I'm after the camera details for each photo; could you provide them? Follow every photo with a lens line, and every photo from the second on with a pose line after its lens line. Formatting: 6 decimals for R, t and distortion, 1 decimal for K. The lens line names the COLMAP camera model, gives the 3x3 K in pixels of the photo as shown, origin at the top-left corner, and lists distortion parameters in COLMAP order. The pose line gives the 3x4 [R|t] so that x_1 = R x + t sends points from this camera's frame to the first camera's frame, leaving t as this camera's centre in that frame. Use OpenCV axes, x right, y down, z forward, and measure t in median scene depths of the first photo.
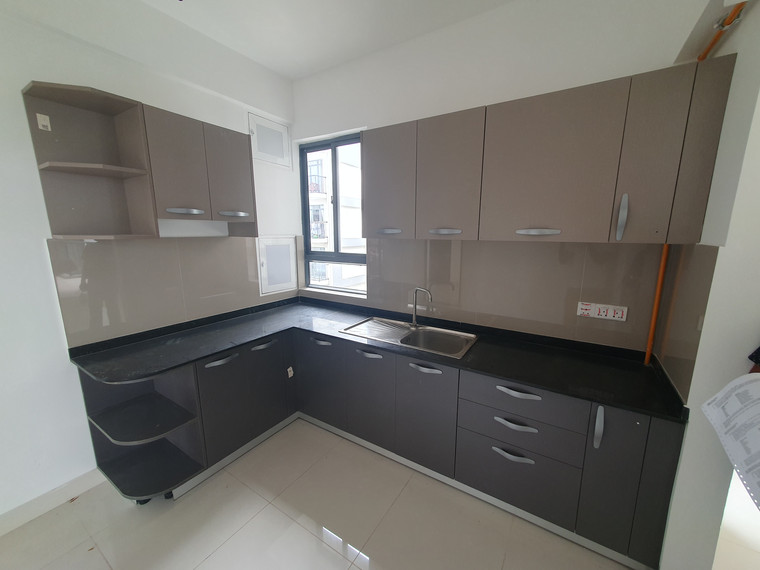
lens RADIAL K [[300.2, 0, 392.4], [0, 300.2, 284.5], [0, 0, 1]] dist [0.001189, 0.000138]
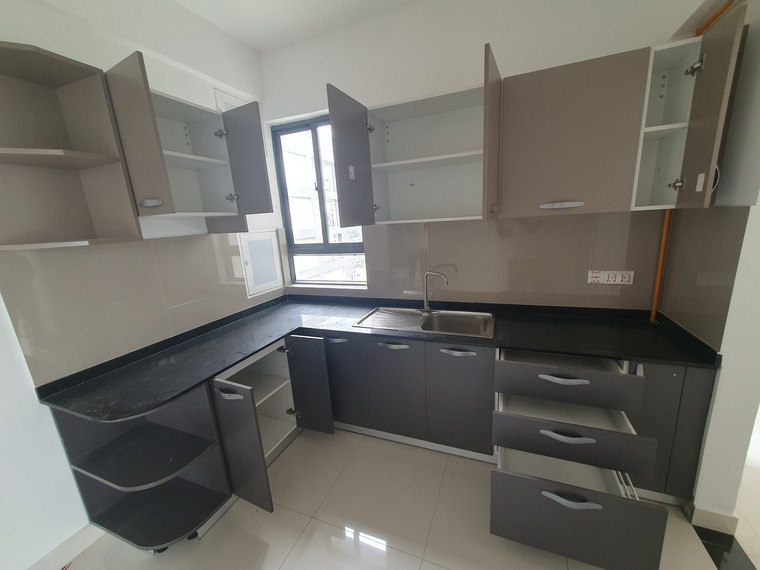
lens RADIAL K [[300.0, 0, 390.0], [0, 300.0, 284.9], [0, 0, 1]] dist [0.002477, 0.000131]
pose [[0.982640, -0.099285, 0.156723, -0.197425], [0.092736, 0.994505, 0.048578, -0.007345], [-0.160685, -0.033200, 0.986447, 0.057408]]
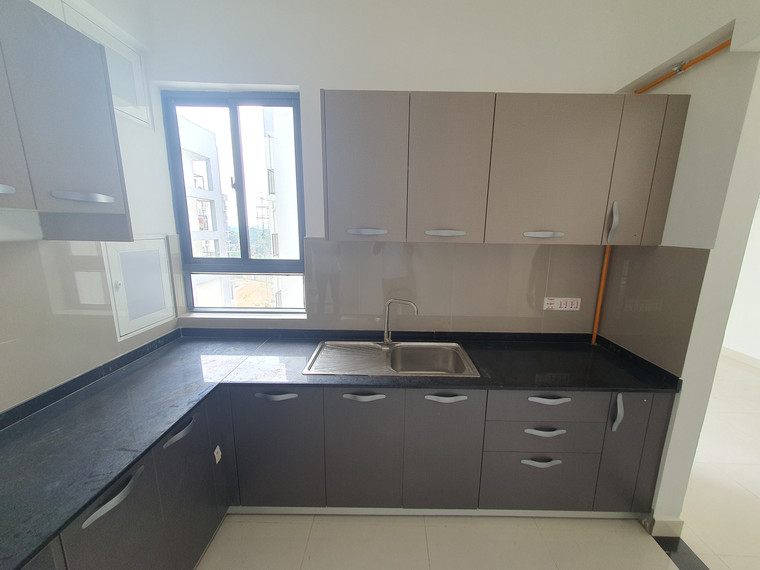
lens RADIAL K [[300.0, 0, 390.0], [0, 300.0, 284.9], [0, 0, 1]] dist [0.002477, 0.000131]
pose [[0.857782, -0.090145, 0.506047, -0.339748], [0.078494, 0.995927, 0.044357, -0.067170], [-0.507985, 0.001674, 0.861364, 0.290580]]
